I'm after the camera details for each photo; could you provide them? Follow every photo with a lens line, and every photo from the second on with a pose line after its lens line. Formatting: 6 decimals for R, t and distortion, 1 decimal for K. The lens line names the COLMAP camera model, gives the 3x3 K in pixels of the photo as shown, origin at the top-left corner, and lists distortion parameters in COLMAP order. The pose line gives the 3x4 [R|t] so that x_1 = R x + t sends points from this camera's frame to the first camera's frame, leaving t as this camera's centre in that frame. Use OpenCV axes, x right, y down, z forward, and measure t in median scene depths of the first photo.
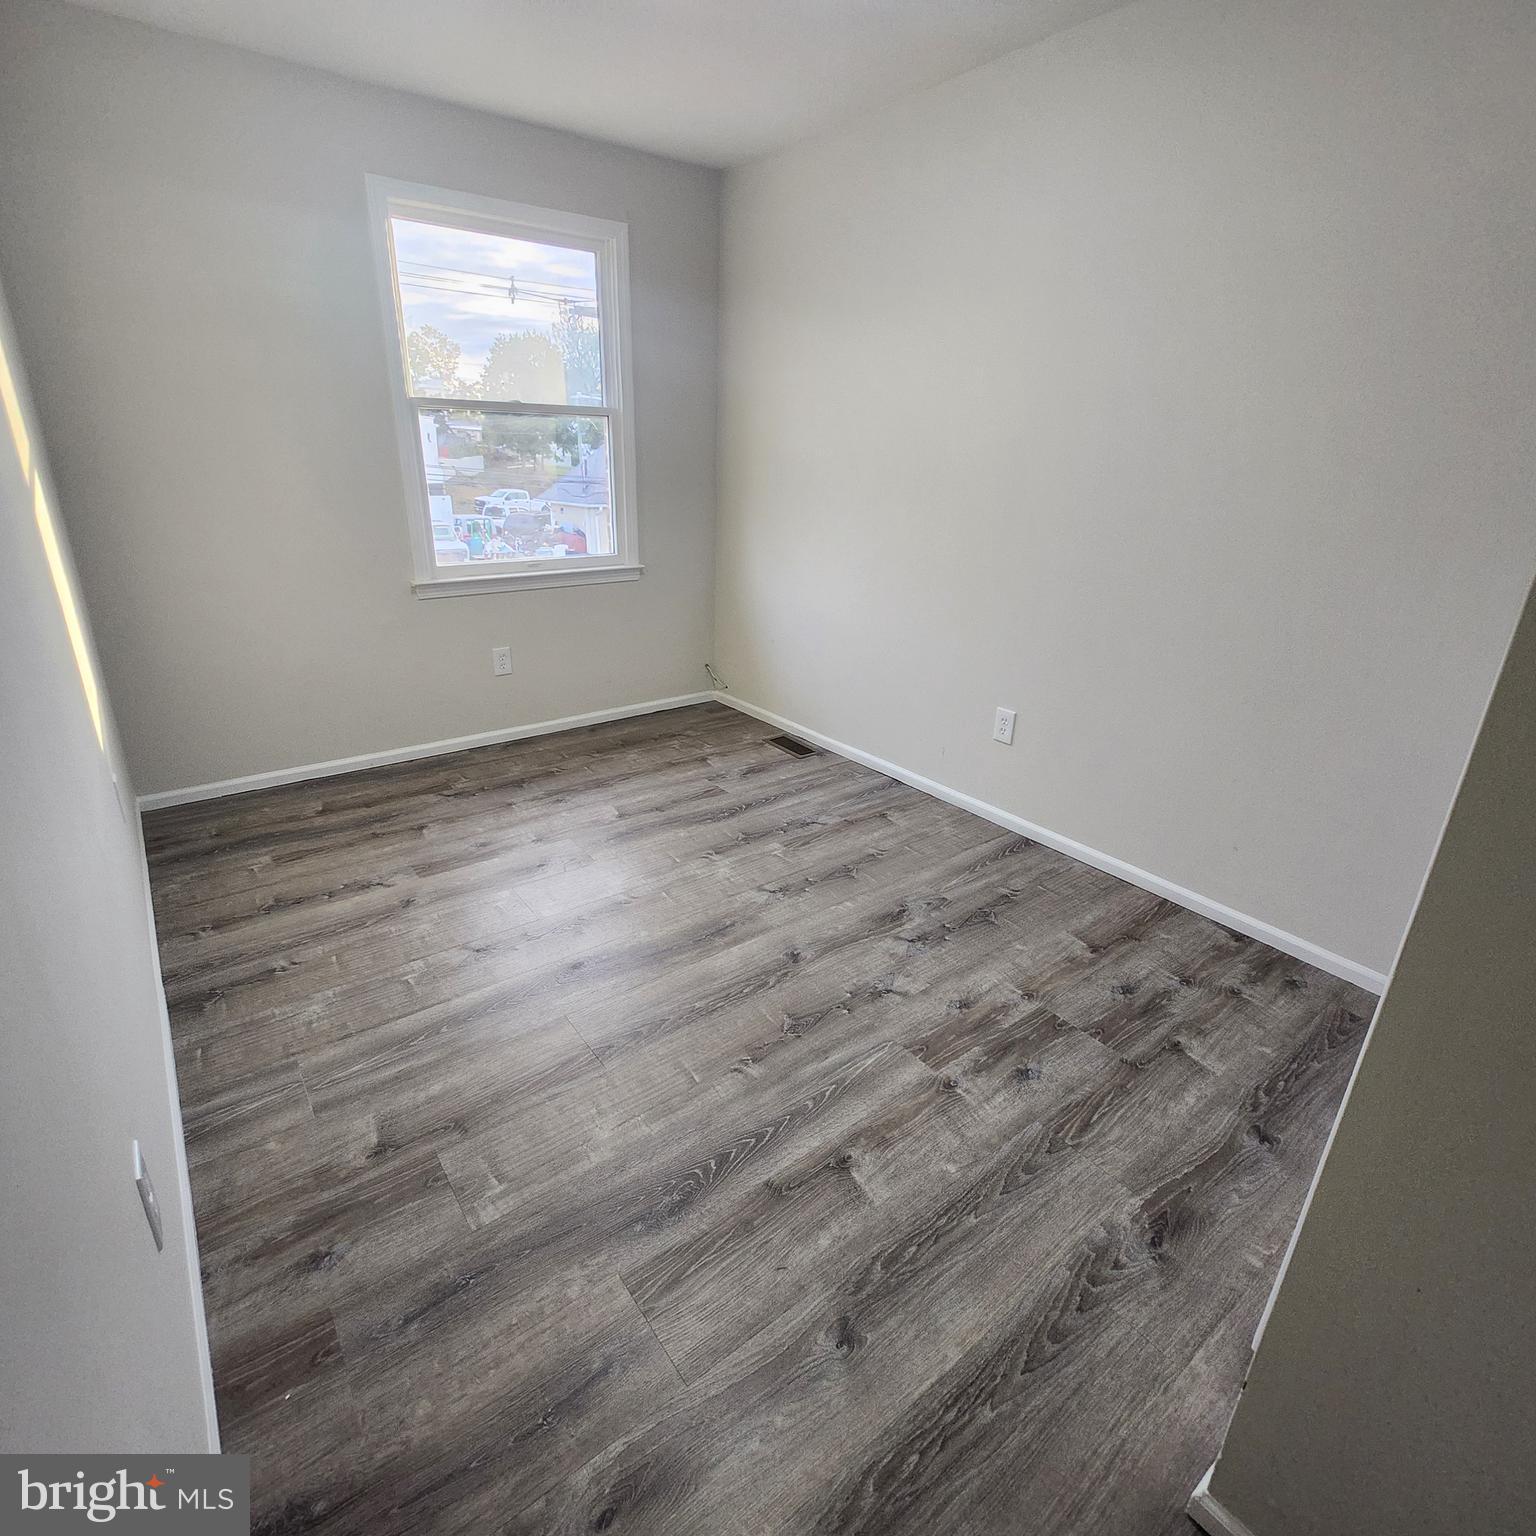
lens RADIAL K [[805.1, 0, 759.5], [0, 805.1, 749.8], [0, 0, 1]] dist [-0.000867, -0.001899]
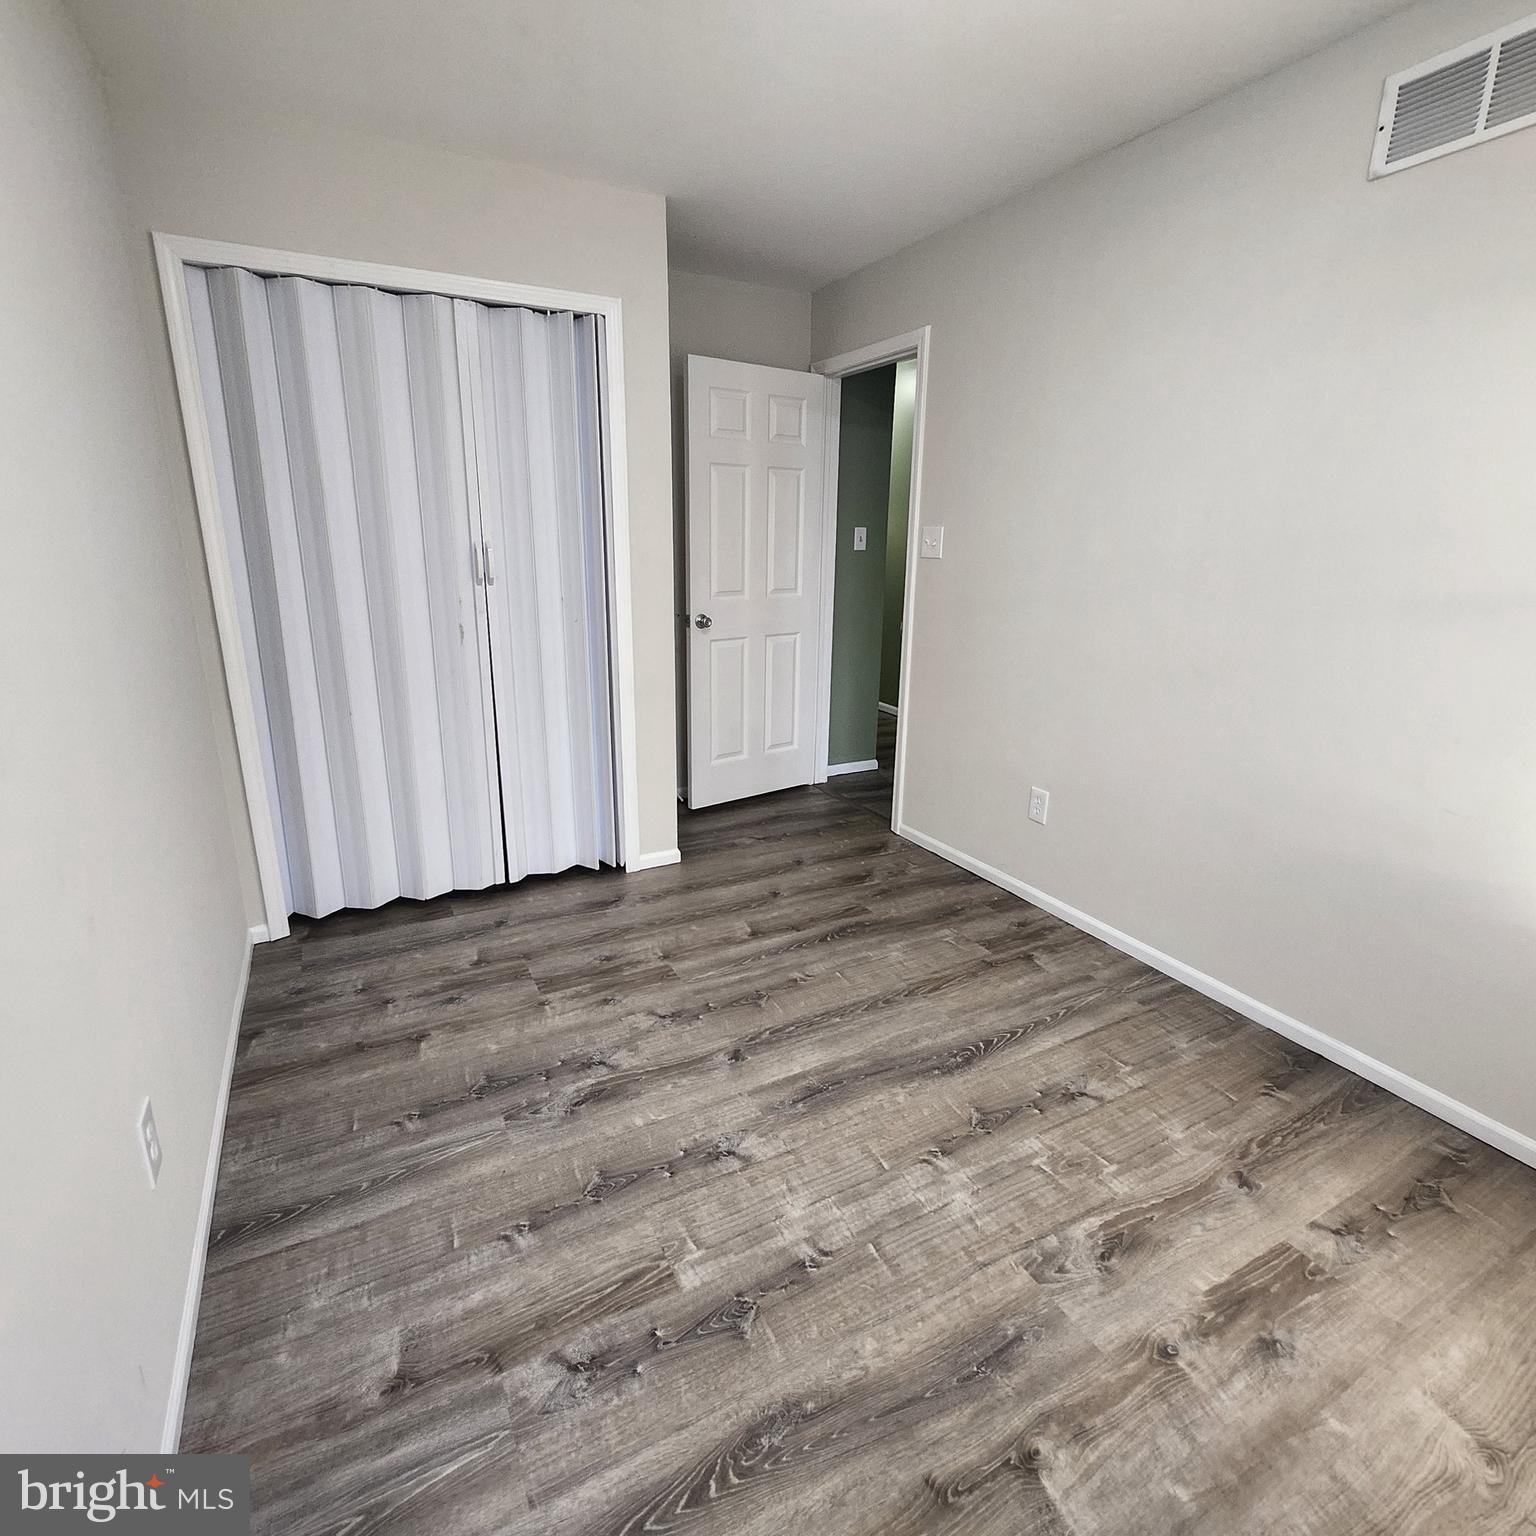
lens RADIAL K [[805.1, 0, 759.5], [0, 805.1, 749.8], [0, 0, 1]] dist [-0.000867, -0.001899]
pose [[-0.985896, -0.078596, 0.147755, -0.100326], [0.024016, 0.807288, 0.589669, -0.622270], [-0.165627, 0.584901, -0.794014, 1.598925]]
